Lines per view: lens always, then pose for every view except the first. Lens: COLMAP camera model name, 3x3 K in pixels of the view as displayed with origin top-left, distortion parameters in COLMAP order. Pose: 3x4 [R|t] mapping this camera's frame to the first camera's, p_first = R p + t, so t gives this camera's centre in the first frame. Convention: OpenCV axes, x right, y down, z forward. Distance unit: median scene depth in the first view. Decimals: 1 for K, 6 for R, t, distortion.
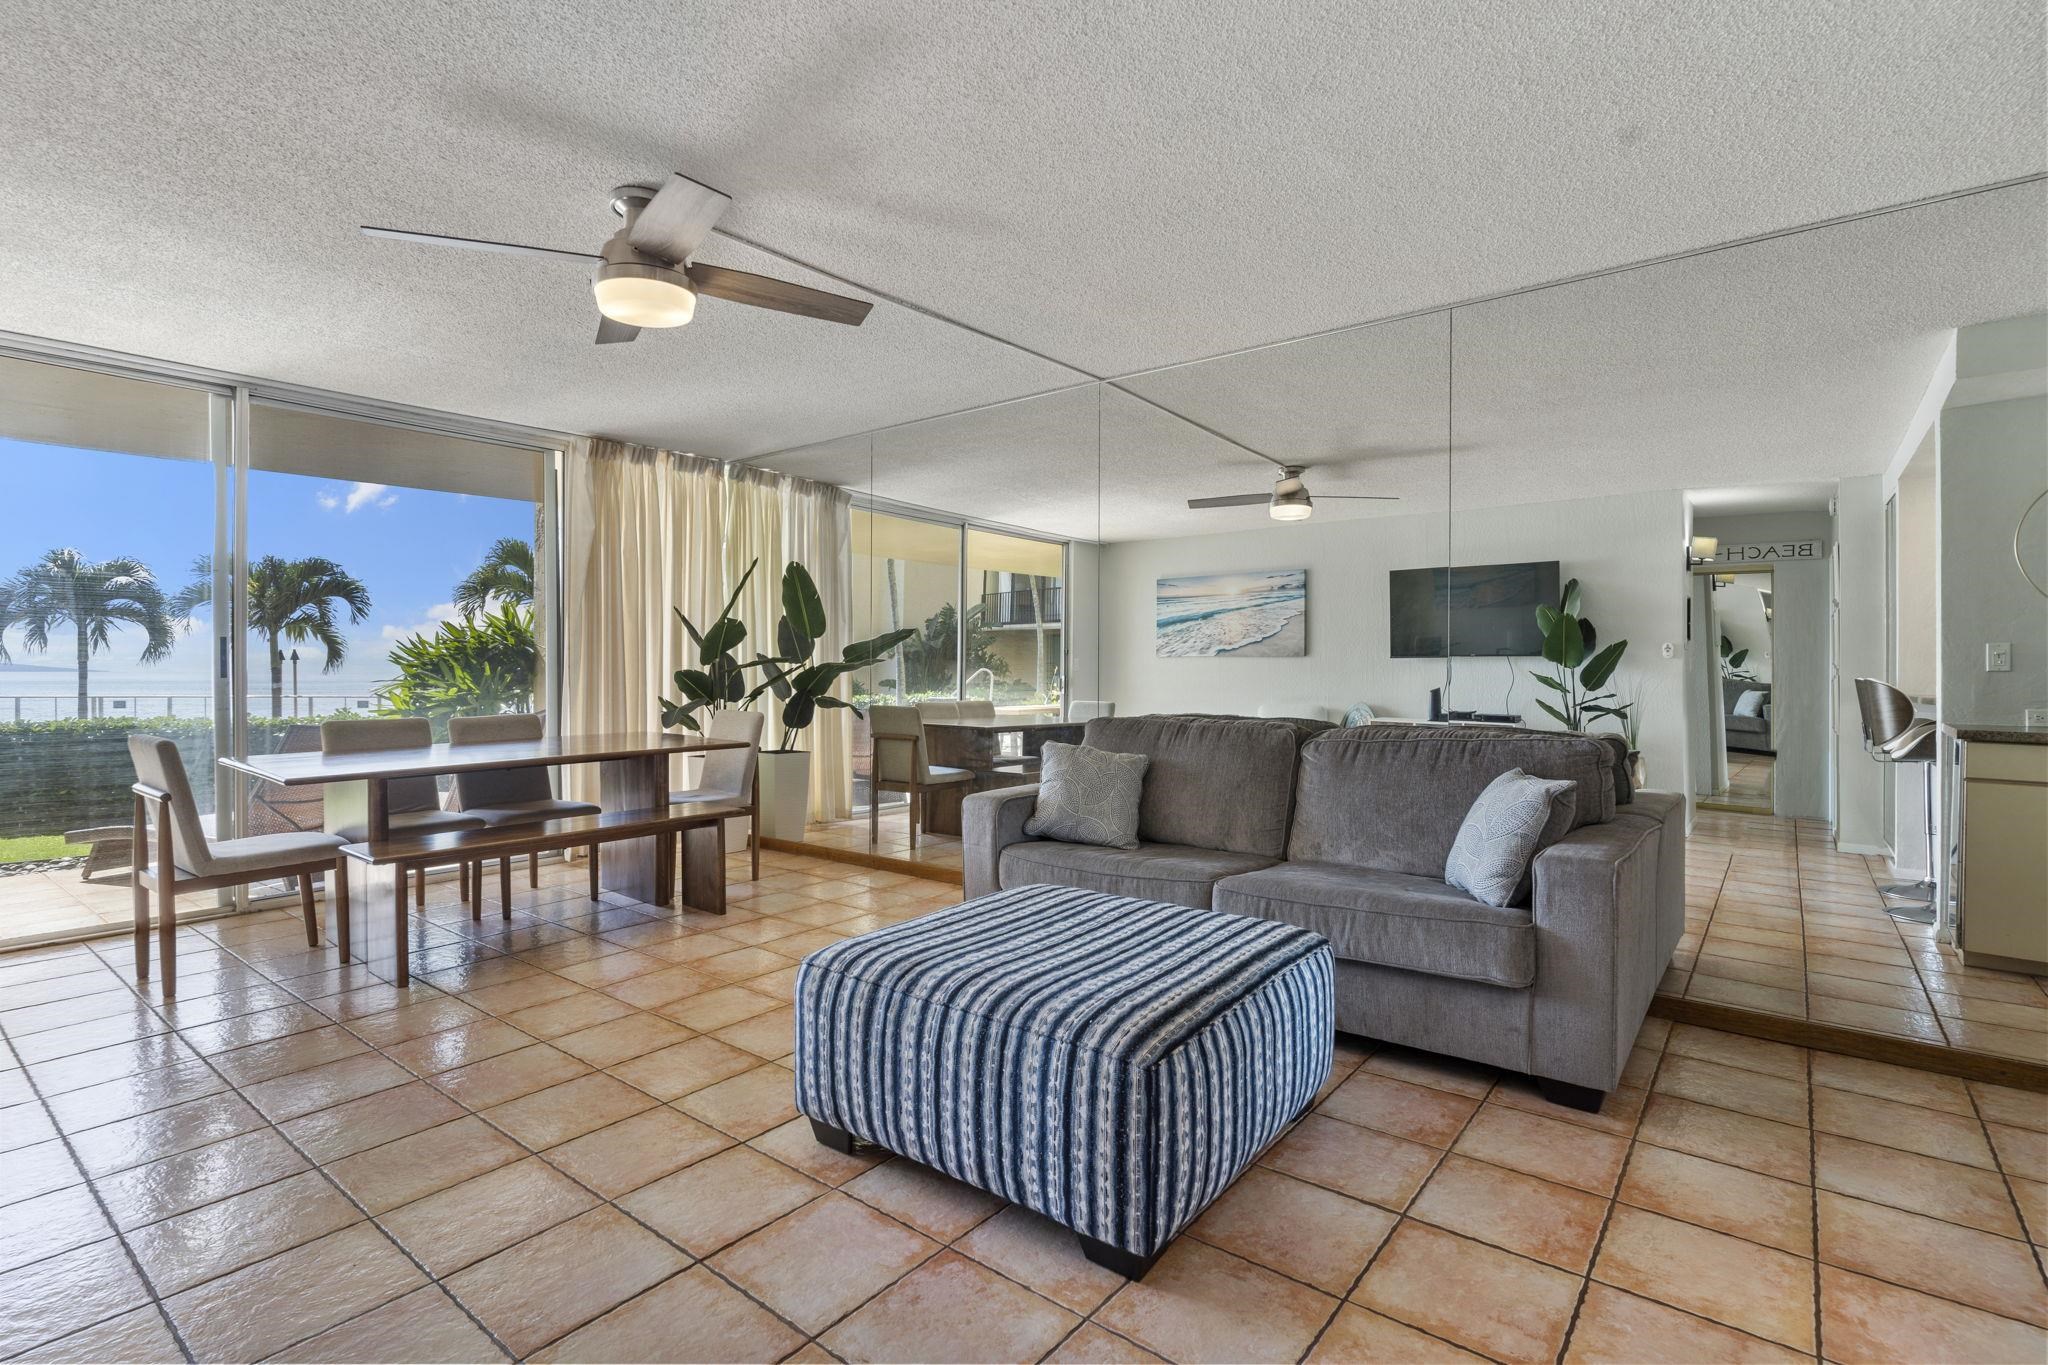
lens RADIAL K [[973.4, 0, 1024.0], [0, 973.4, 682.5], [0, 0, 1]] dist [0.003903, -0.000447]
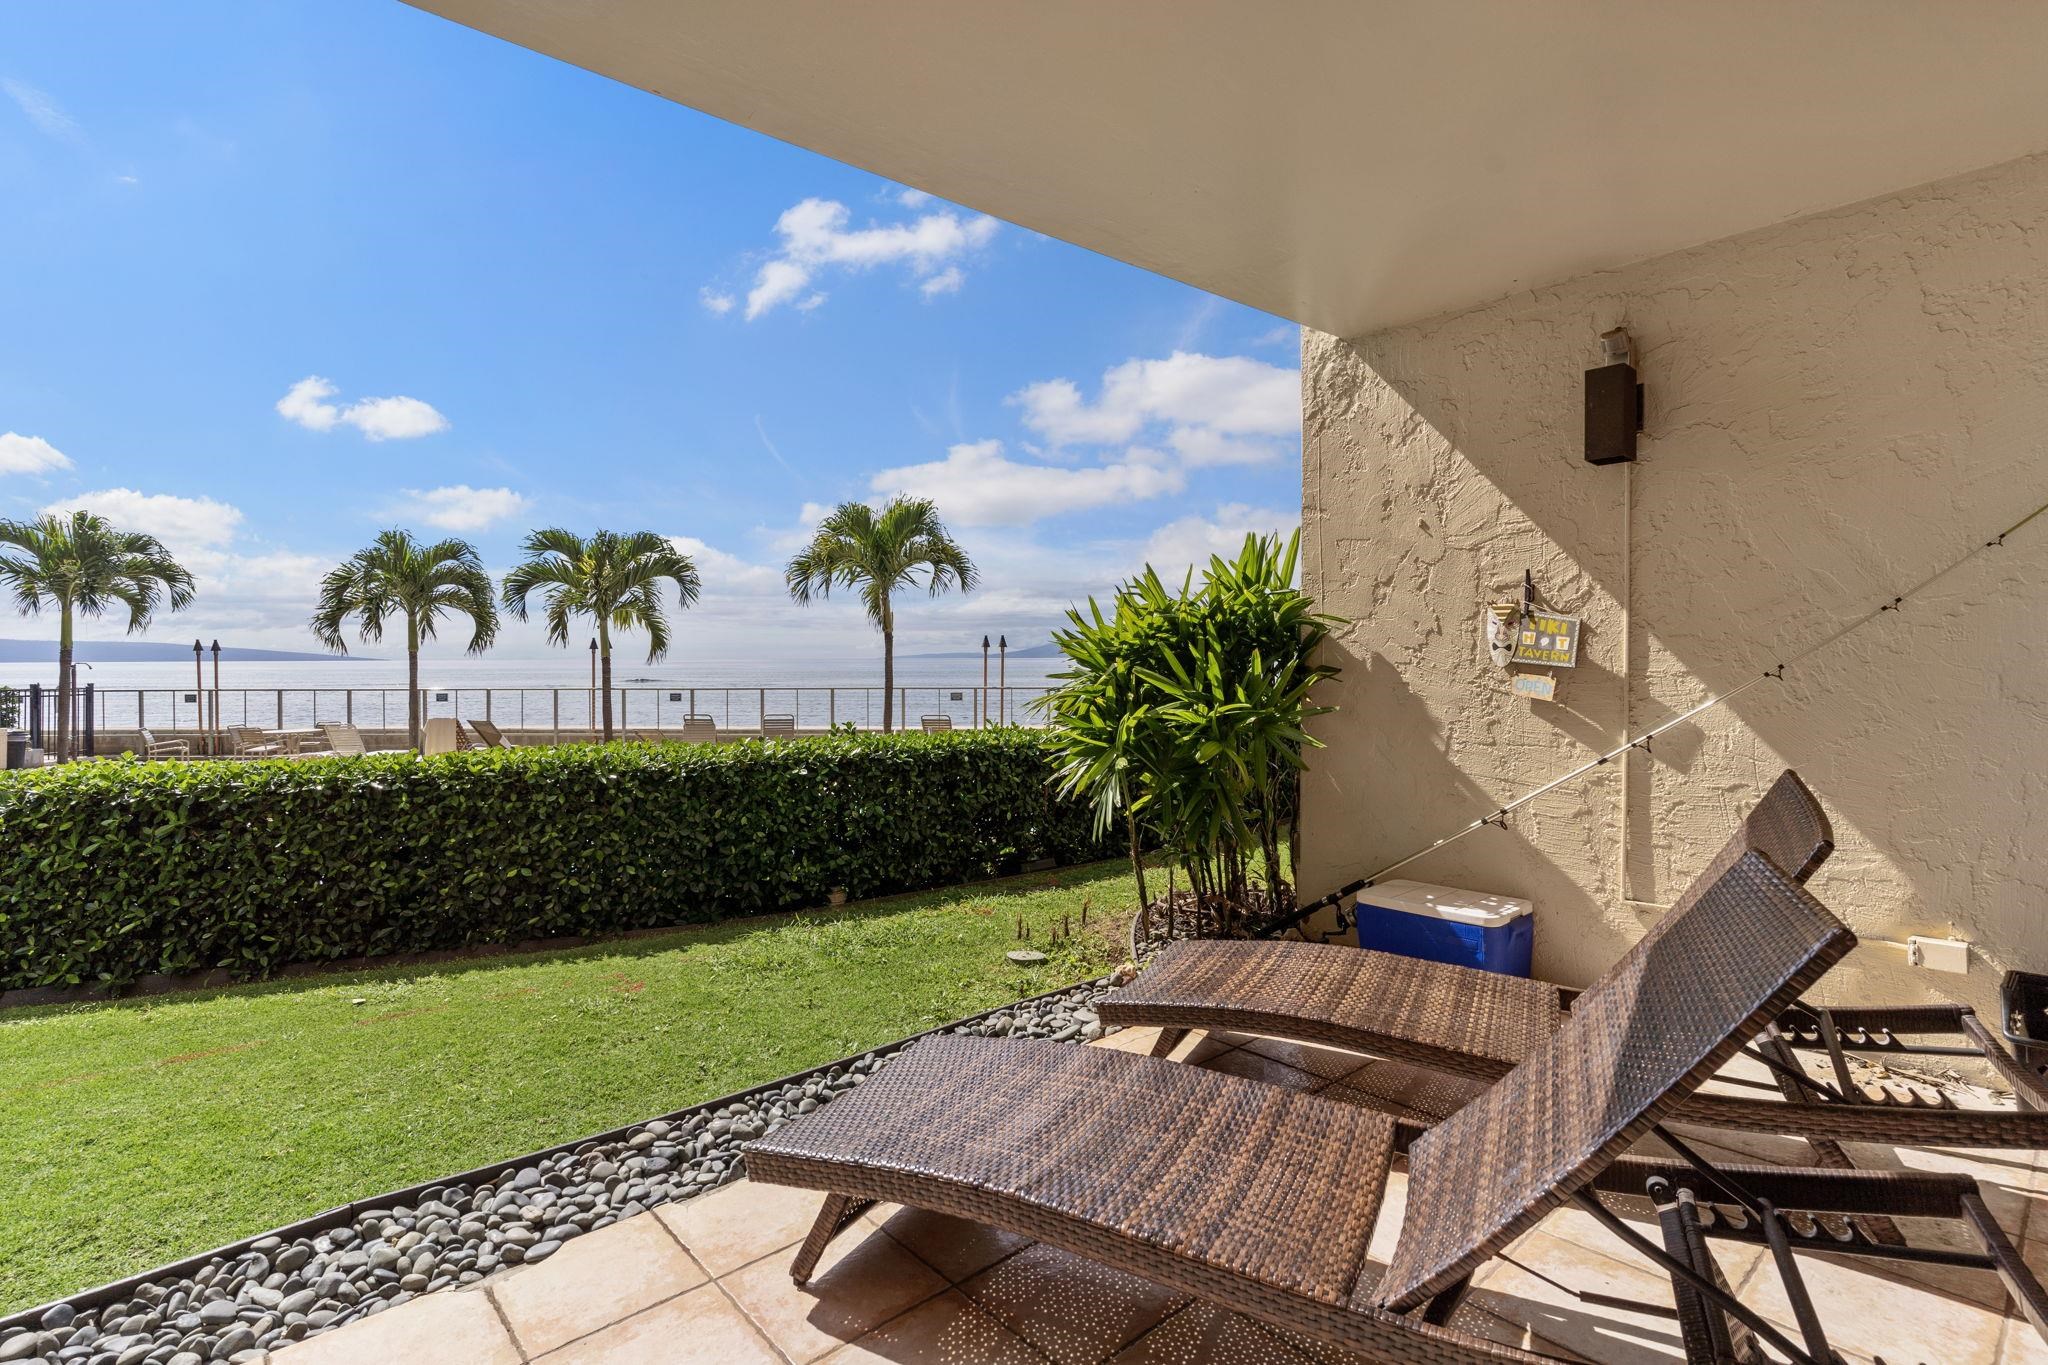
lens RADIAL K [[976.3, 0, 1018.7], [0, 976.3, 690.3], [0, 0, 1]] dist [-0.000468, 0.000164]
pose [[0.983648, 0.001190, -0.180098, -0.749828], [0.003022, 0.999728, 0.023110, -0.015695], [0.180077, -0.023277, 0.983377, 0.616523]]
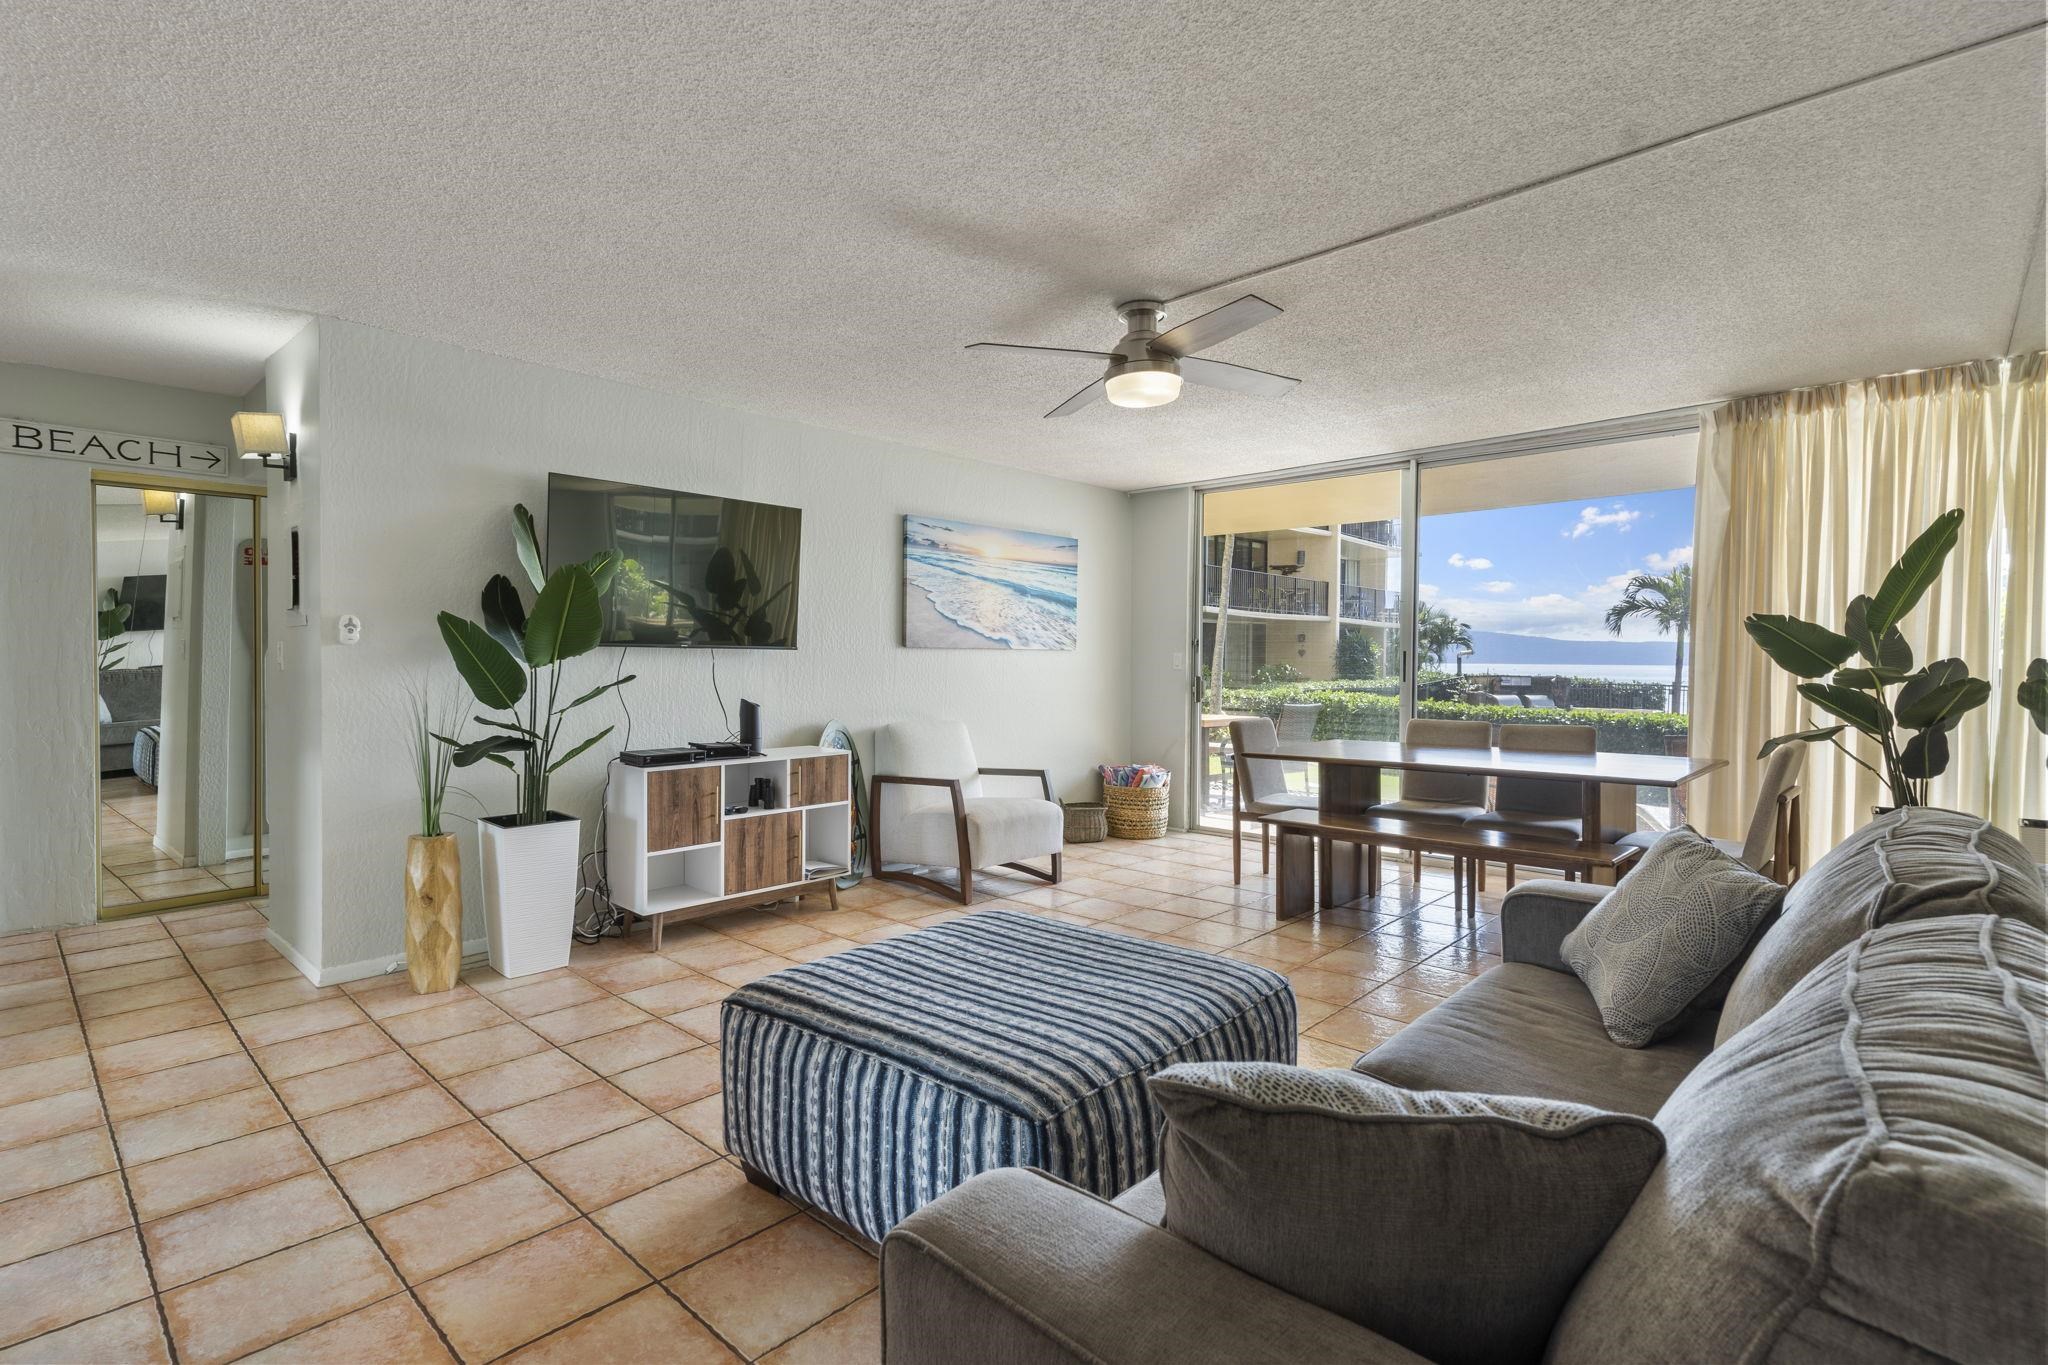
lens RADIAL K [[973.4, 0, 1024.0], [0, 973.4, 682.5], [0, 0, 1]] dist [0.003903, -0.000447]
pose [[-0.073155, 0.022383, -0.997069, 0.410355], [-0.019659, 0.999522, 0.023881, -0.019015], [0.997127, 0.021348, -0.072680, 0.443162]]
